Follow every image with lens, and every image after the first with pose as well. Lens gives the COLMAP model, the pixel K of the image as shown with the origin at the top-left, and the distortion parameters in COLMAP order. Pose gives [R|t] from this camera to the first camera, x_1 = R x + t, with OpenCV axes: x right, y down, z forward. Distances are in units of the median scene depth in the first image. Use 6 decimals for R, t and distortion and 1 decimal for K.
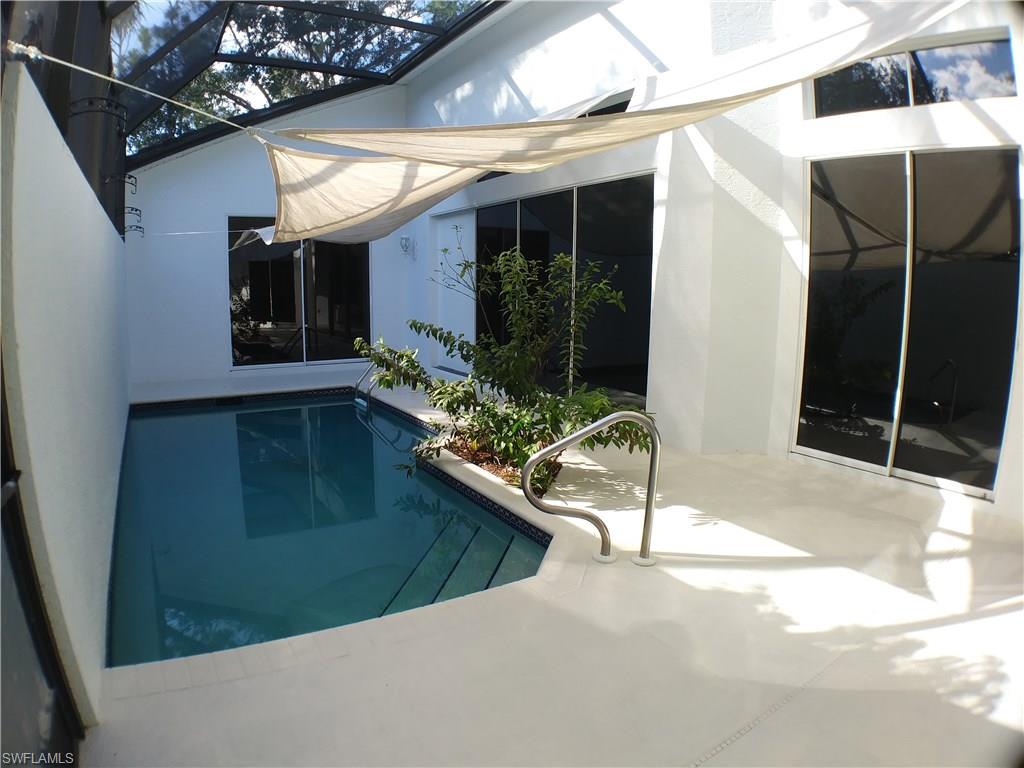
lens RADIAL K [[609.8, 0, 507.5], [0, 609.8, 366.8], [0, 0, 1]] dist [-0.209749, 0.036545]
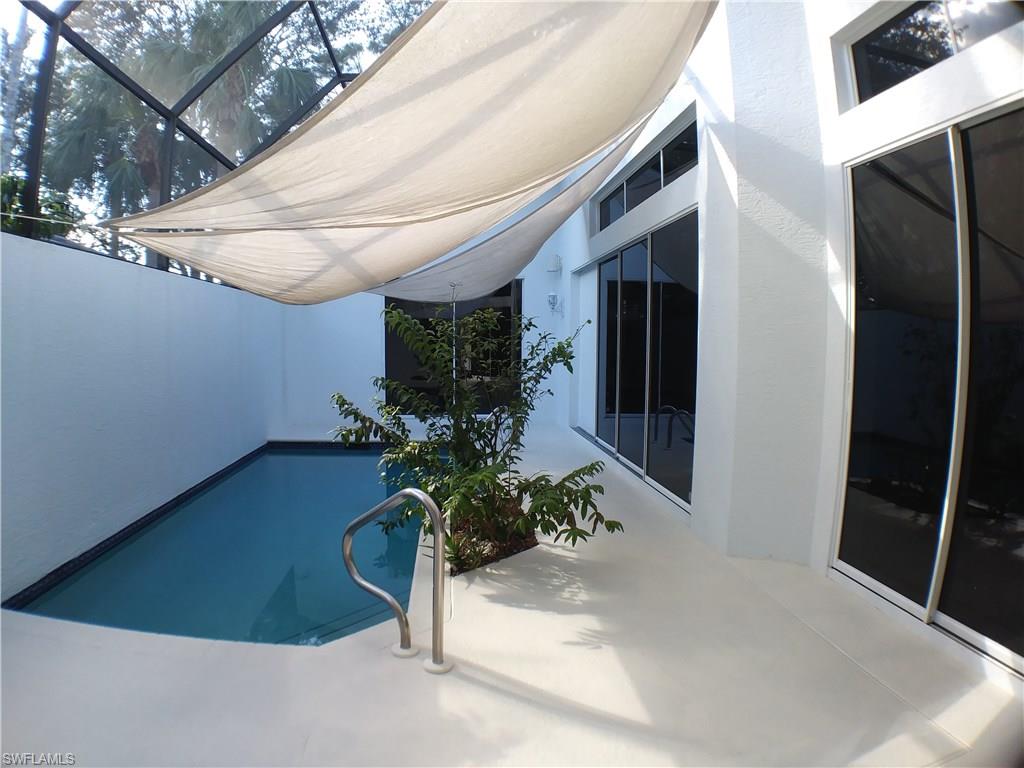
lens RADIAL K [[609.8, 0, 507.5], [0, 609.8, 366.8], [0, 0, 1]] dist [-0.209749, 0.036545]
pose [[0.891797, 0.015594, -0.452168, 0.461318], [-0.058681, 0.994951, -0.081422, -0.024481], [0.448615, 0.099146, 0.888209, 0.184719]]
